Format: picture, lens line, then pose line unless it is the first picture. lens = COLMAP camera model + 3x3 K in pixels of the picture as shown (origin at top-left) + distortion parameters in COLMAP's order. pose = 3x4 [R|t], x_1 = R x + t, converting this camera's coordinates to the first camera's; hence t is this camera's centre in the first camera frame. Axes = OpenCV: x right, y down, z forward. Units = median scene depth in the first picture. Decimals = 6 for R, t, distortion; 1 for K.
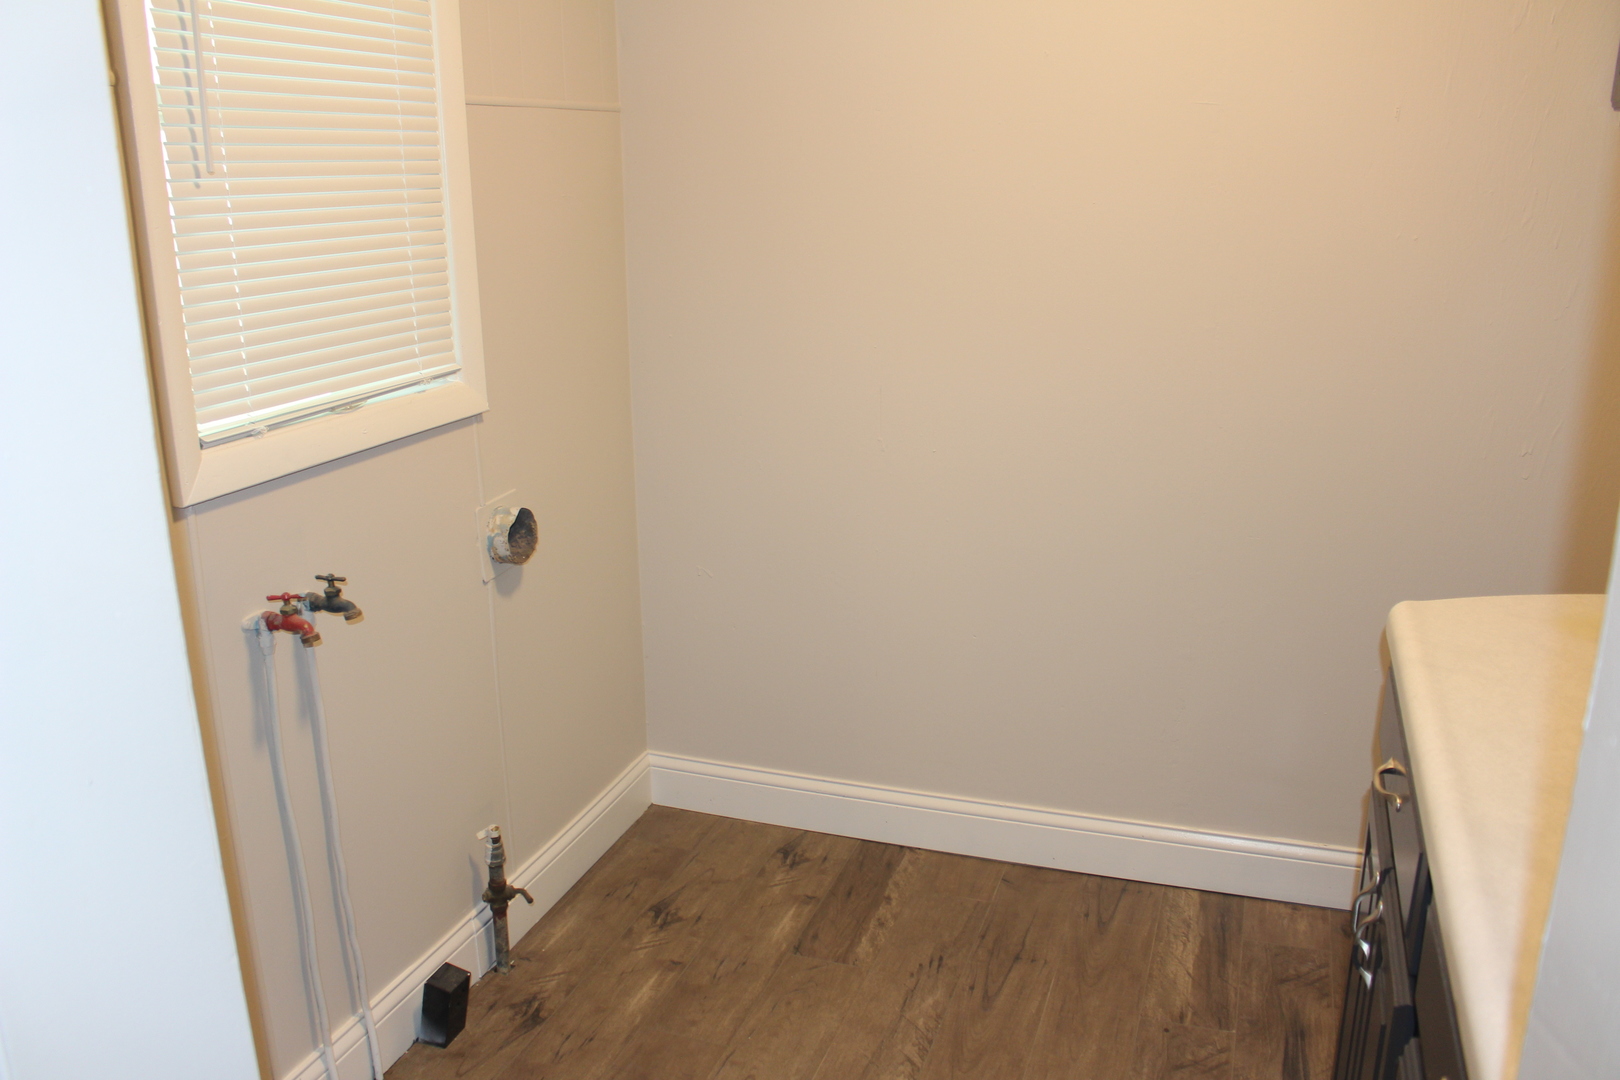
lens RADIAL K [[1332.6, 0, 805.4], [0, 1332.6, 541.4], [0, 0, 1]] dist [-0.155778, 0.122421]
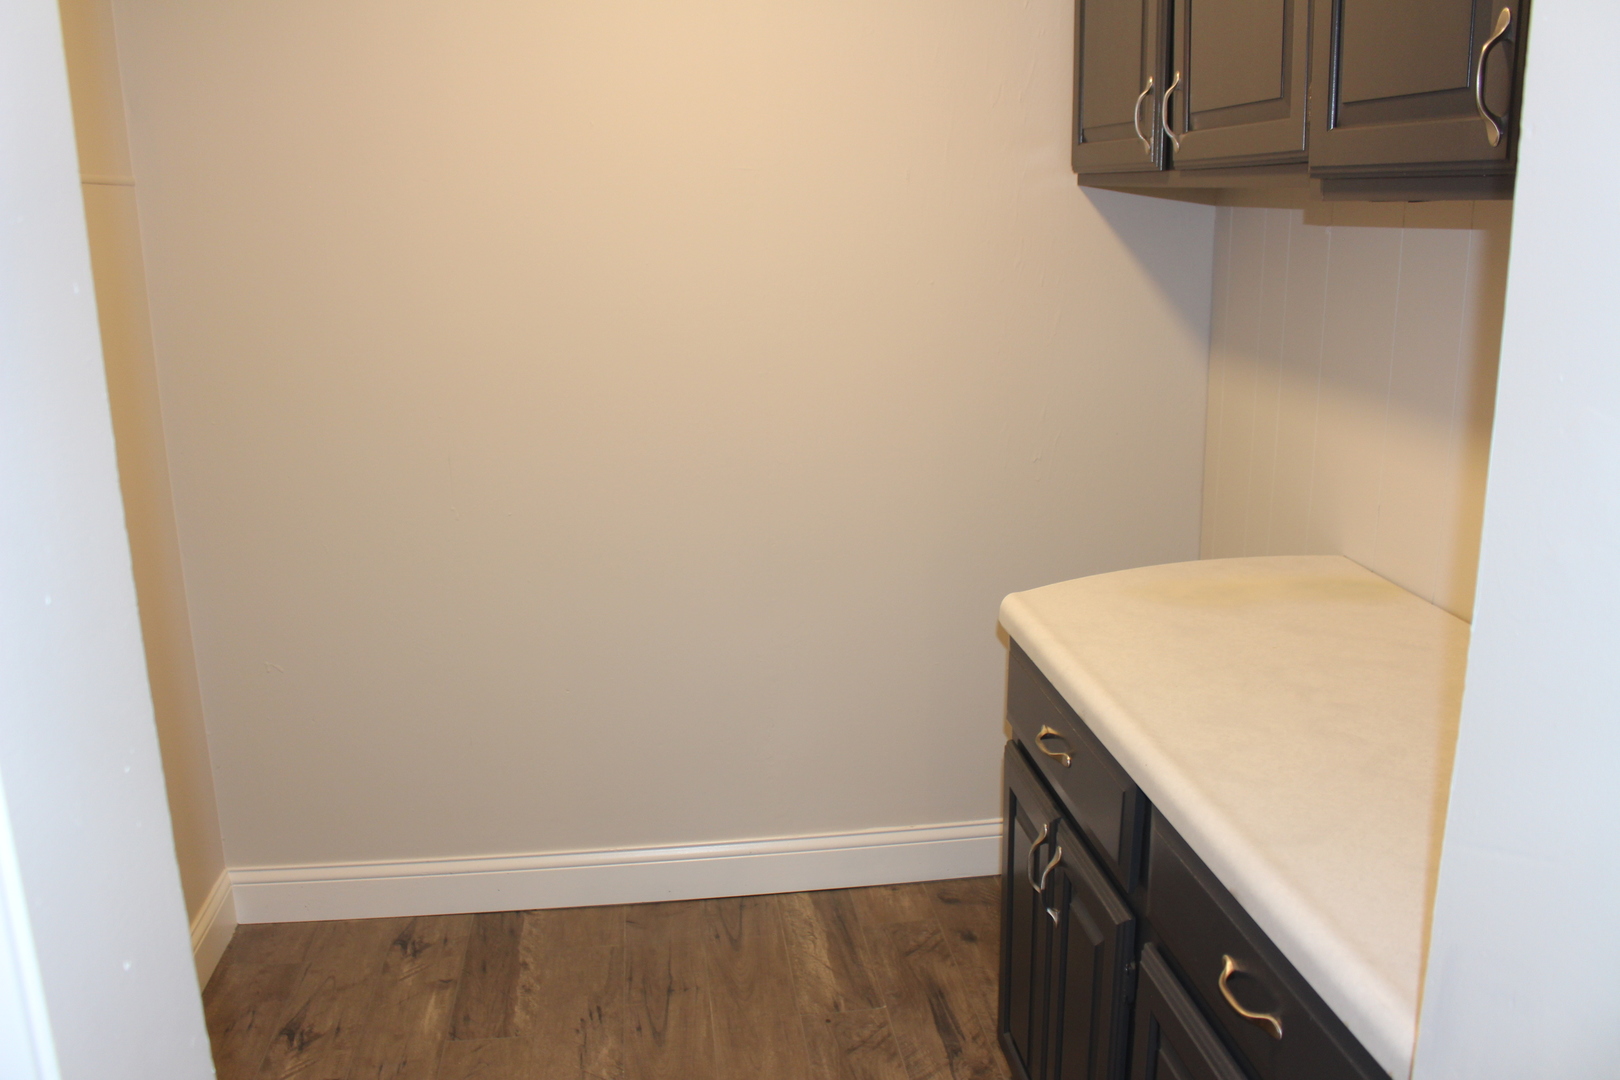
lens RADIAL K [[1332.6, 0, 808.2], [0, 1332.6, 533.7], [0, 0, 1]] dist [-0.155778, 0.122421]
pose [[0.896580, -0.111582, 0.428596, -0.141177], [0.130692, 0.991305, -0.015313, -0.008842], [-0.423160, 0.069744, 0.903367, -0.003050]]
